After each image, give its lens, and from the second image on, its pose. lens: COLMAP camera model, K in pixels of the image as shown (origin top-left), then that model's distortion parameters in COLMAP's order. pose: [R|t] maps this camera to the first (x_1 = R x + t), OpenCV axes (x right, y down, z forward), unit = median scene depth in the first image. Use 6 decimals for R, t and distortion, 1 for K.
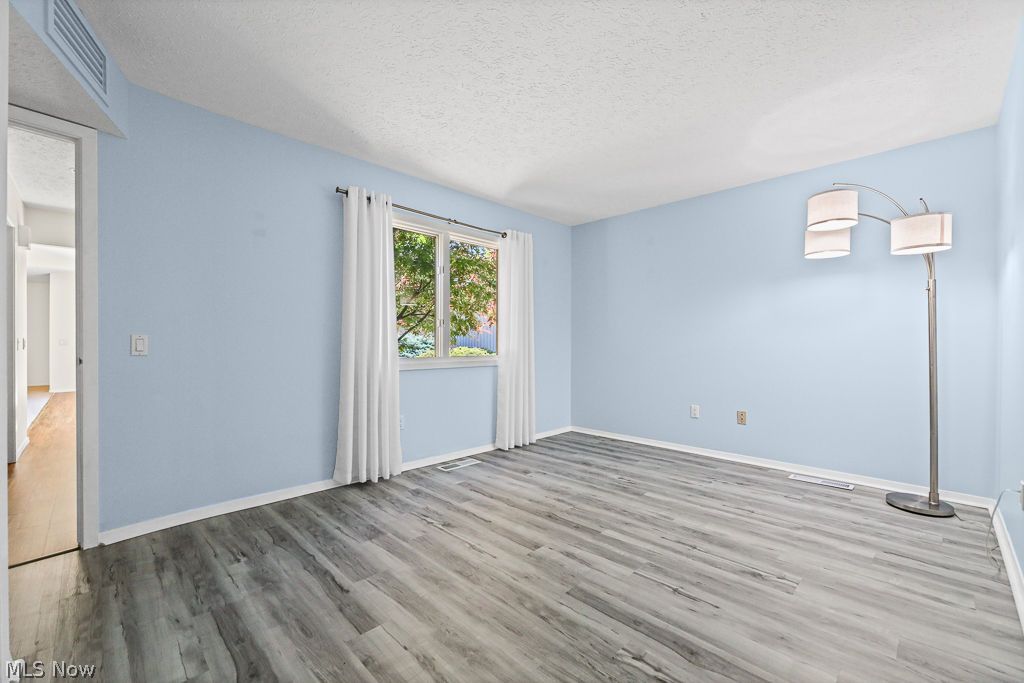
lens RADIAL K [[444.8, 0, 518.9], [0, 444.8, 345.8], [0, 0, 1]] dist [0.000089, -0.000137]
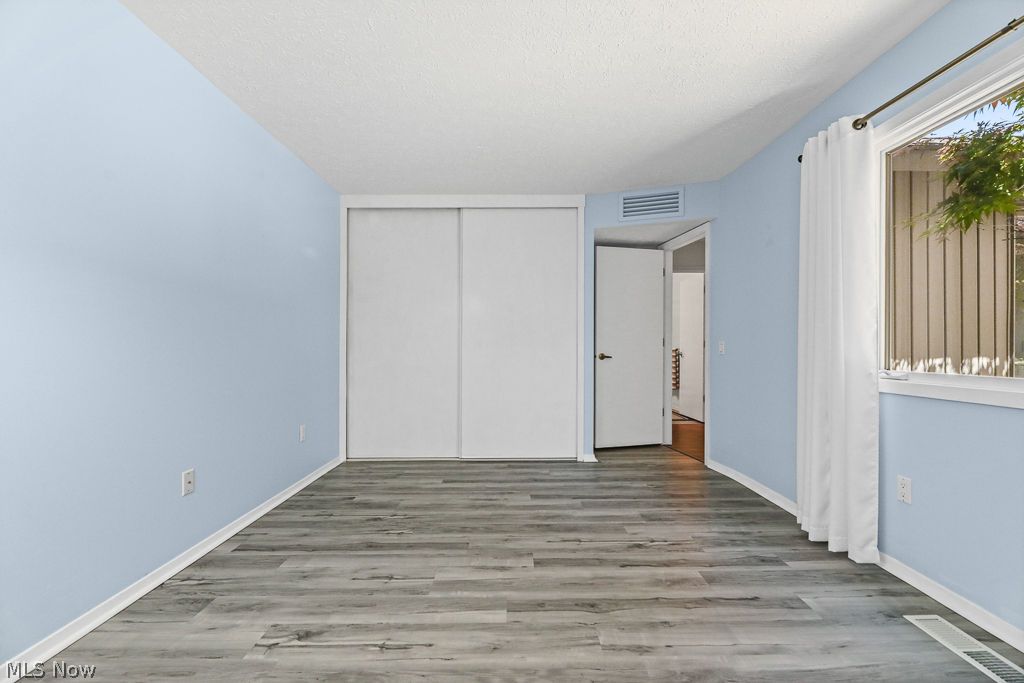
lens RADIAL K [[444.8, 0, 518.9], [0, 444.8, 345.8], [0, 0, 1]] dist [0.000089, -0.000137]
pose [[-0.728568, 0.000222, -0.684973, 0.738406], [-0.000869, 0.999999, 0.001248, -0.014246], [0.684972, 0.001504, -0.728567, 1.706352]]
